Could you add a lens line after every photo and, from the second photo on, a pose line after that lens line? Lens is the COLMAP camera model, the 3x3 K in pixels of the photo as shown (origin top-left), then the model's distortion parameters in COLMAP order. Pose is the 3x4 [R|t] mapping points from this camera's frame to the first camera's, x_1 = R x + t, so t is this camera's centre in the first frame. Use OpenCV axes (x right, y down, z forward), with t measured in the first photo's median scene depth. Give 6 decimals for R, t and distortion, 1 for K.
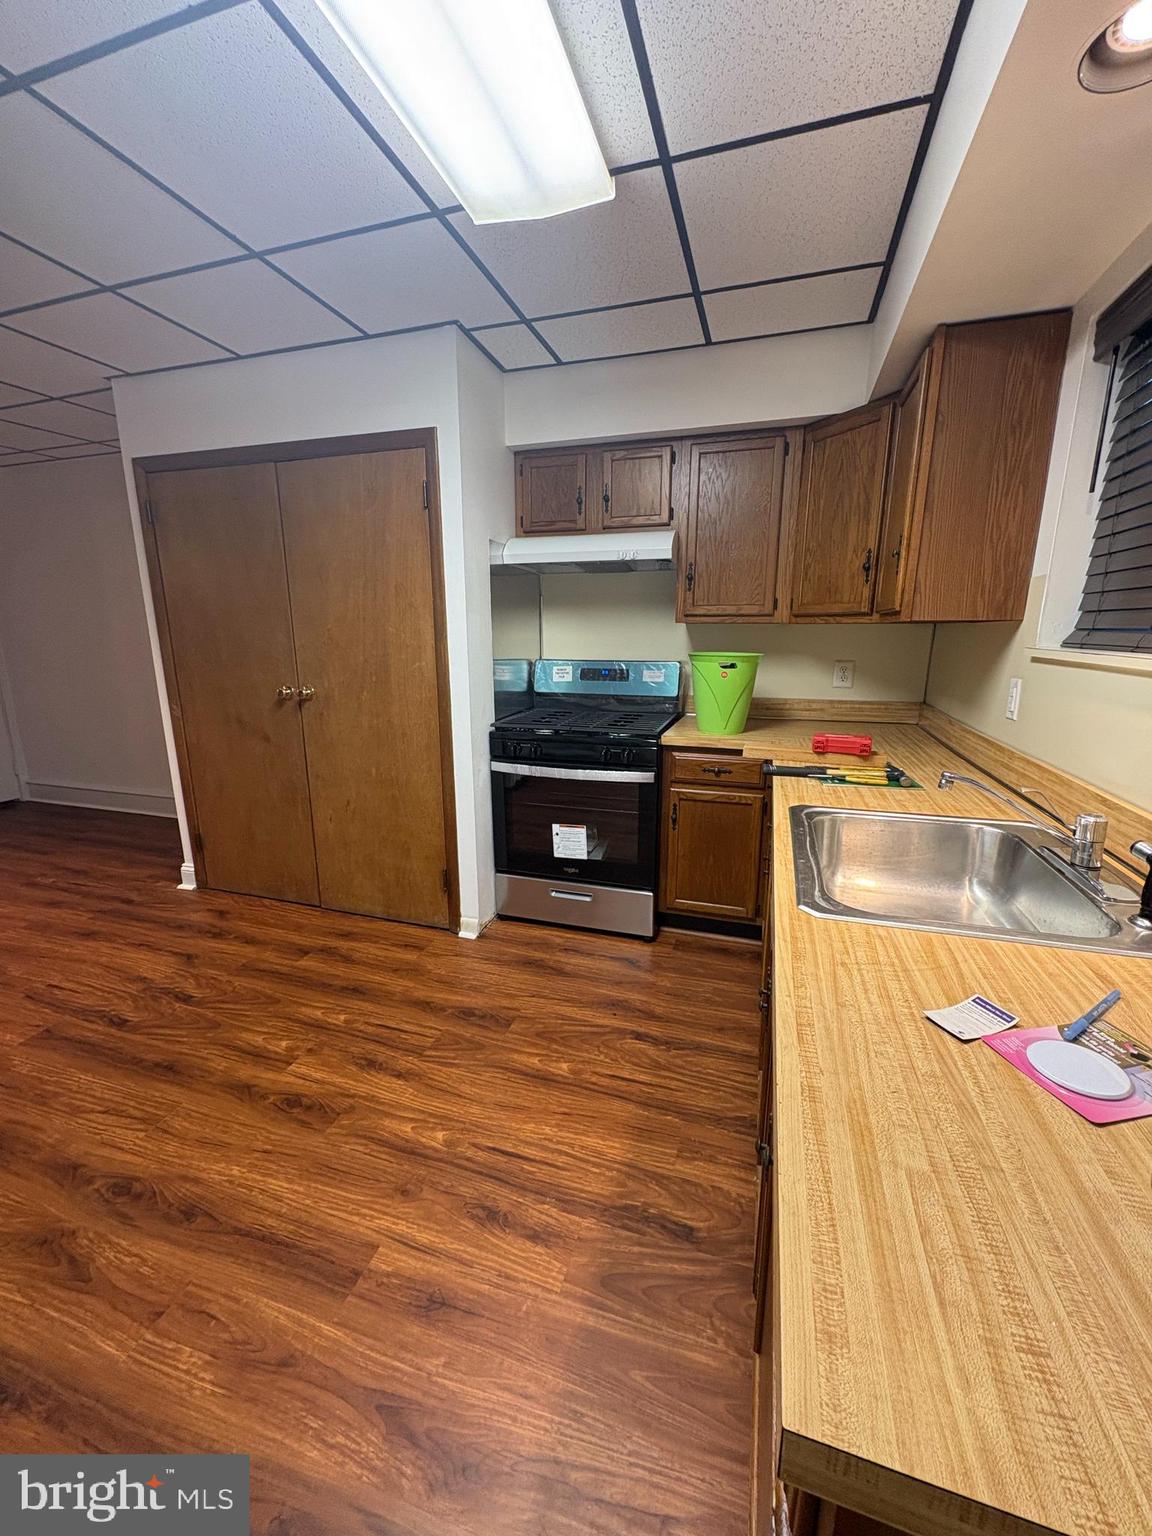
lens RADIAL K [[604.4, 0, 576.0], [0, 604.4, 768.0], [0, 0, 1]] dist [0.001064, -0.000227]
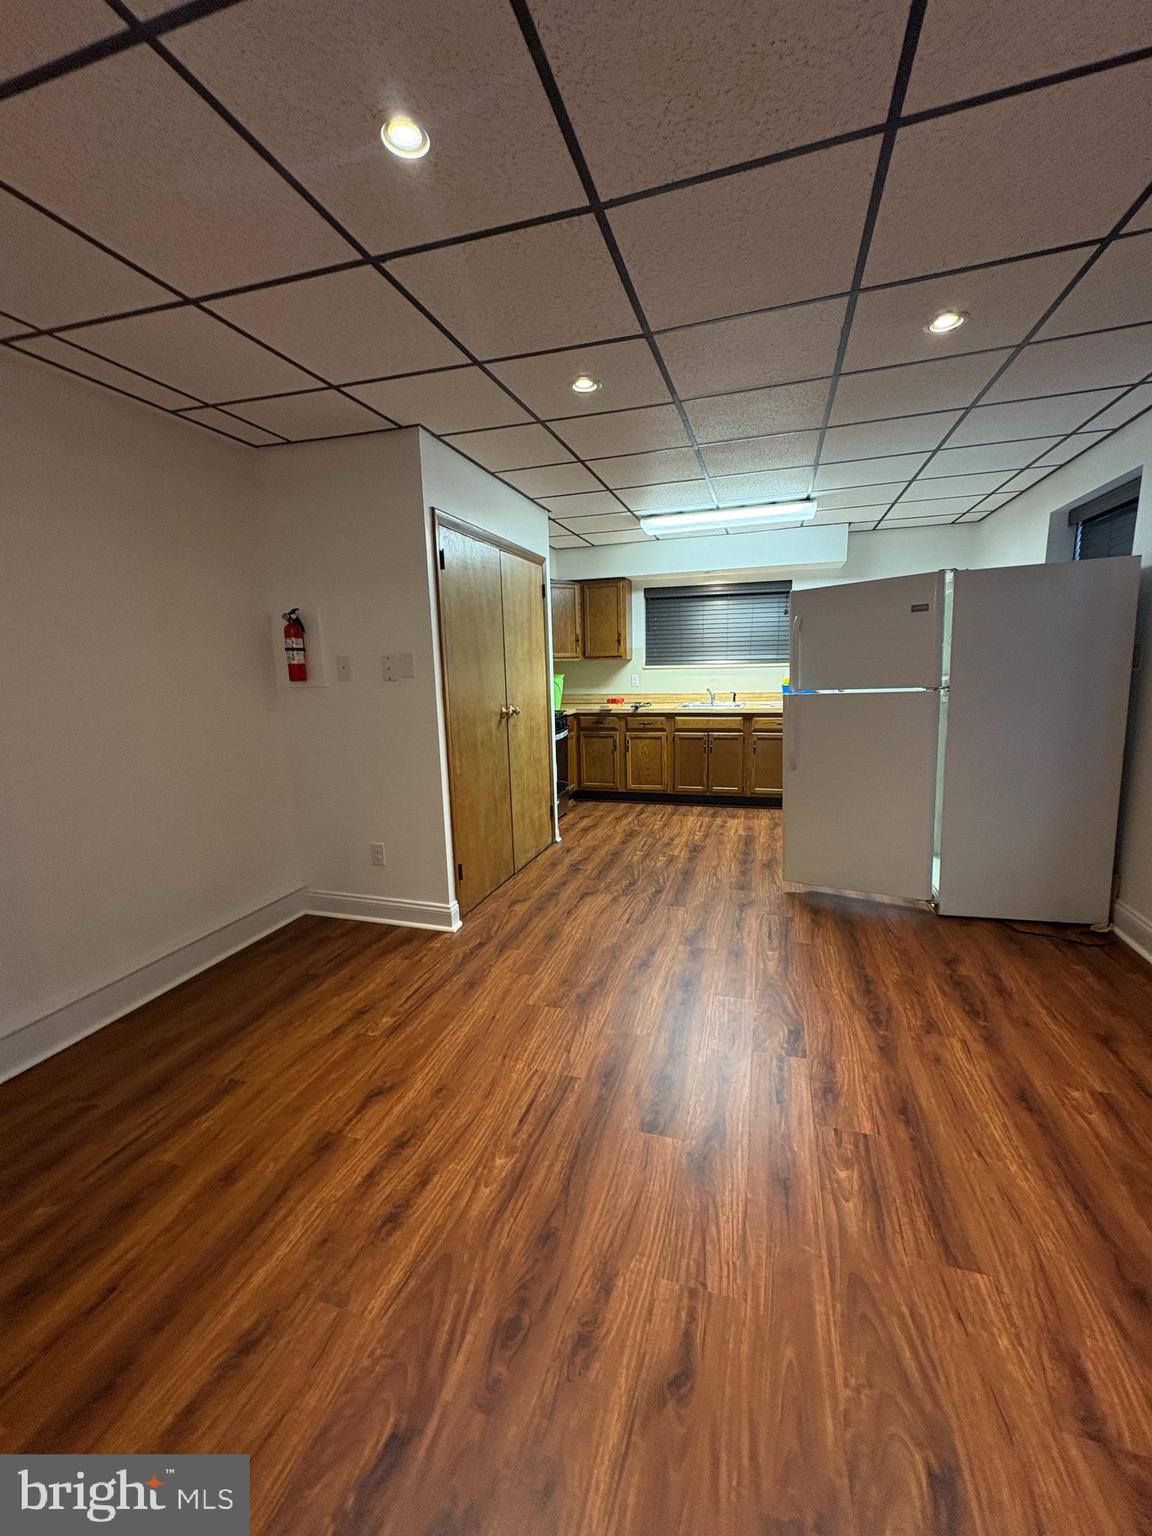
lens RADIAL K [[604.4, 0, 576.0], [0, 604.4, 768.0], [0, 0, 1]] dist [0.001064, -0.000227]
pose [[-0.001882, -0.170318, 0.985387, -1.967052], [0.247608, 0.954625, 0.165474, -0.203492], [-0.968858, 0.244301, 0.040375, 0.892237]]
